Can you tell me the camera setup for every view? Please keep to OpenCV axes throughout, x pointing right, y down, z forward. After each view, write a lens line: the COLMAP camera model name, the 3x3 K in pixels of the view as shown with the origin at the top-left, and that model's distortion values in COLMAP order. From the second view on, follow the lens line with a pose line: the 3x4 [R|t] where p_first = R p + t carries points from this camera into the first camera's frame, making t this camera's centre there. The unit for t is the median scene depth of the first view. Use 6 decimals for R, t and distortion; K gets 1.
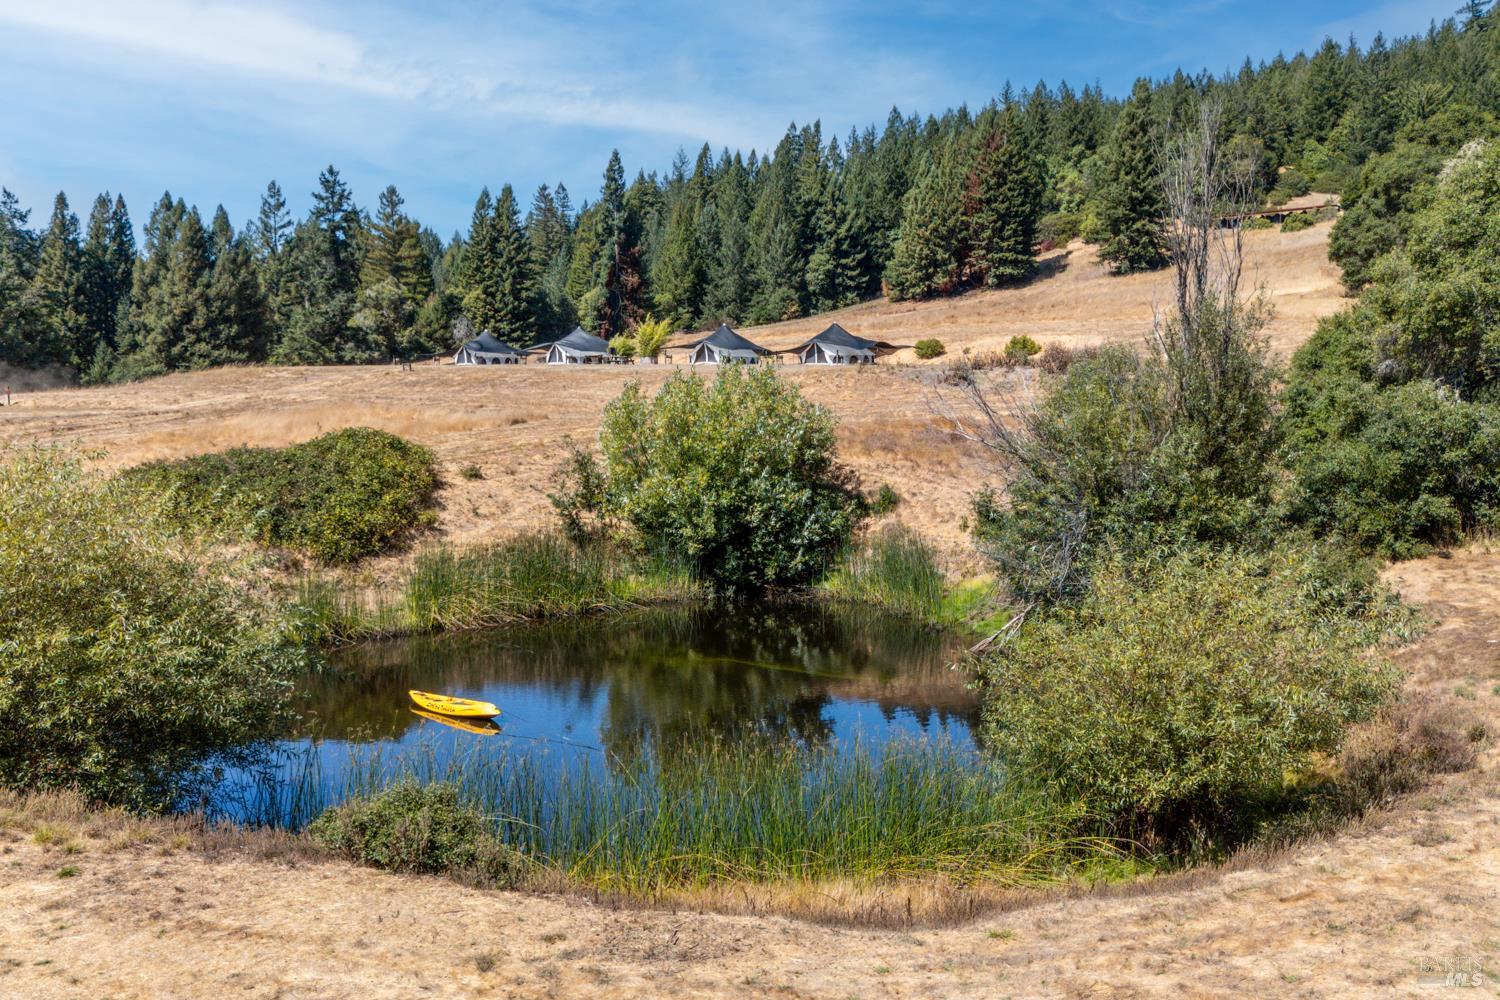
lens RADIAL K [[1229.7, 0, 750.6], [0, 1229.7, 492.5], [0, 0, 1]] dist [0.019454, -0.000784]
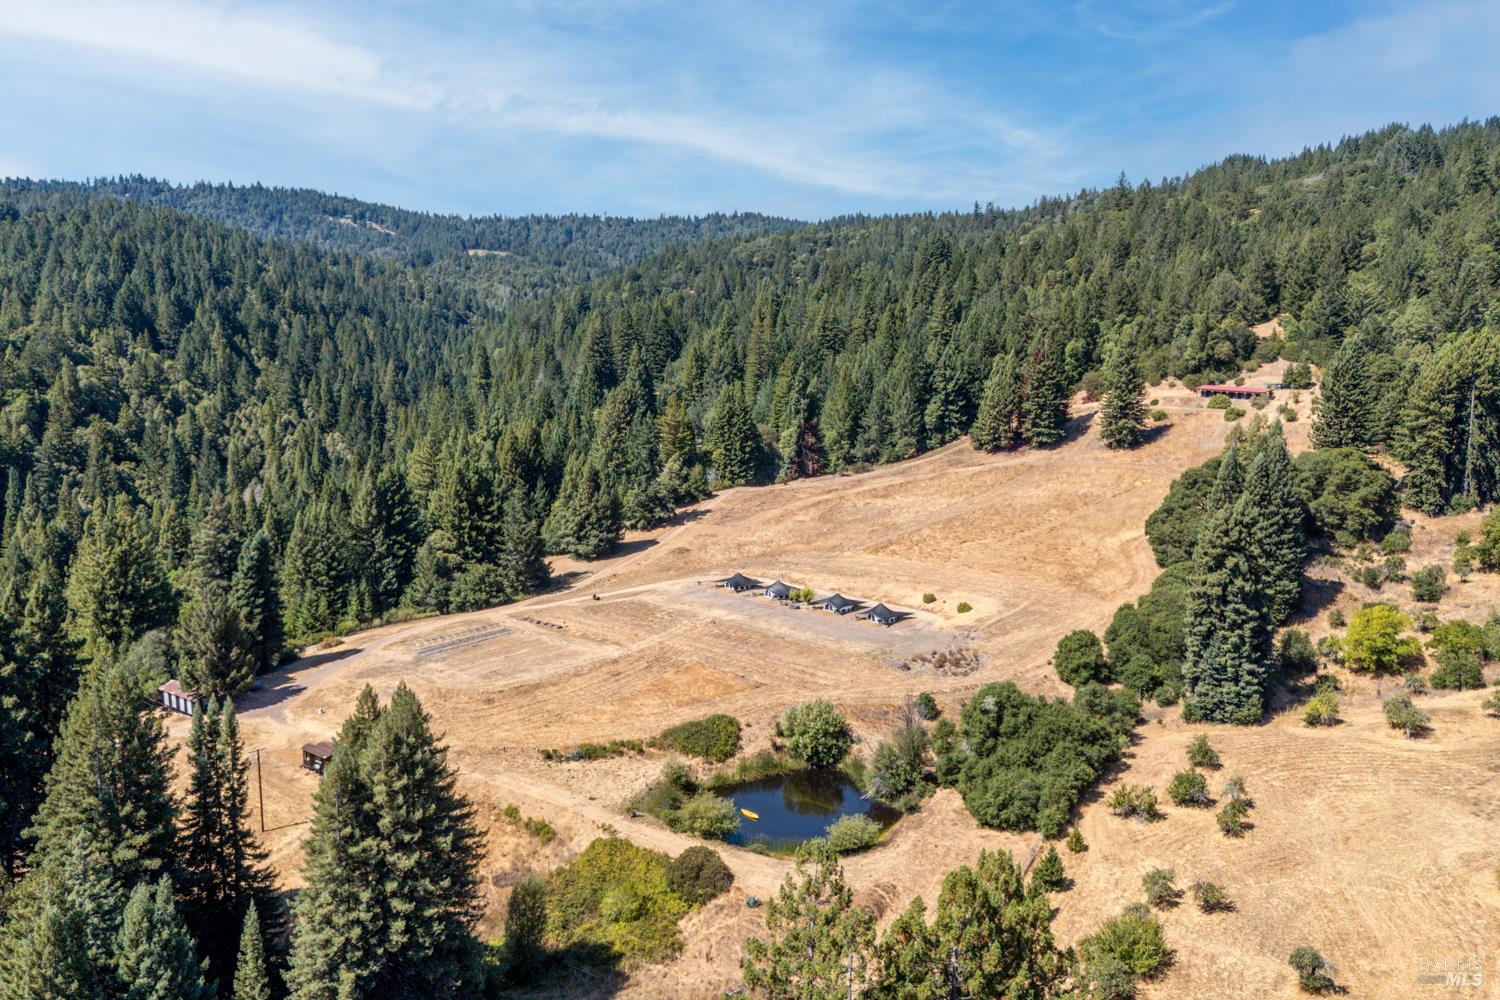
lens RADIAL K [[1031.8, 0, 747.1], [0, 1031.8, 508.8], [0, 0, 1]] dist [0.013795, -0.001432]
pose [[0.985525, 0.020421, -0.168298, 0.054327], [-0.010347, 0.998113, 0.060521, -0.164200], [0.169216, -0.057903, 0.983877, -0.390672]]
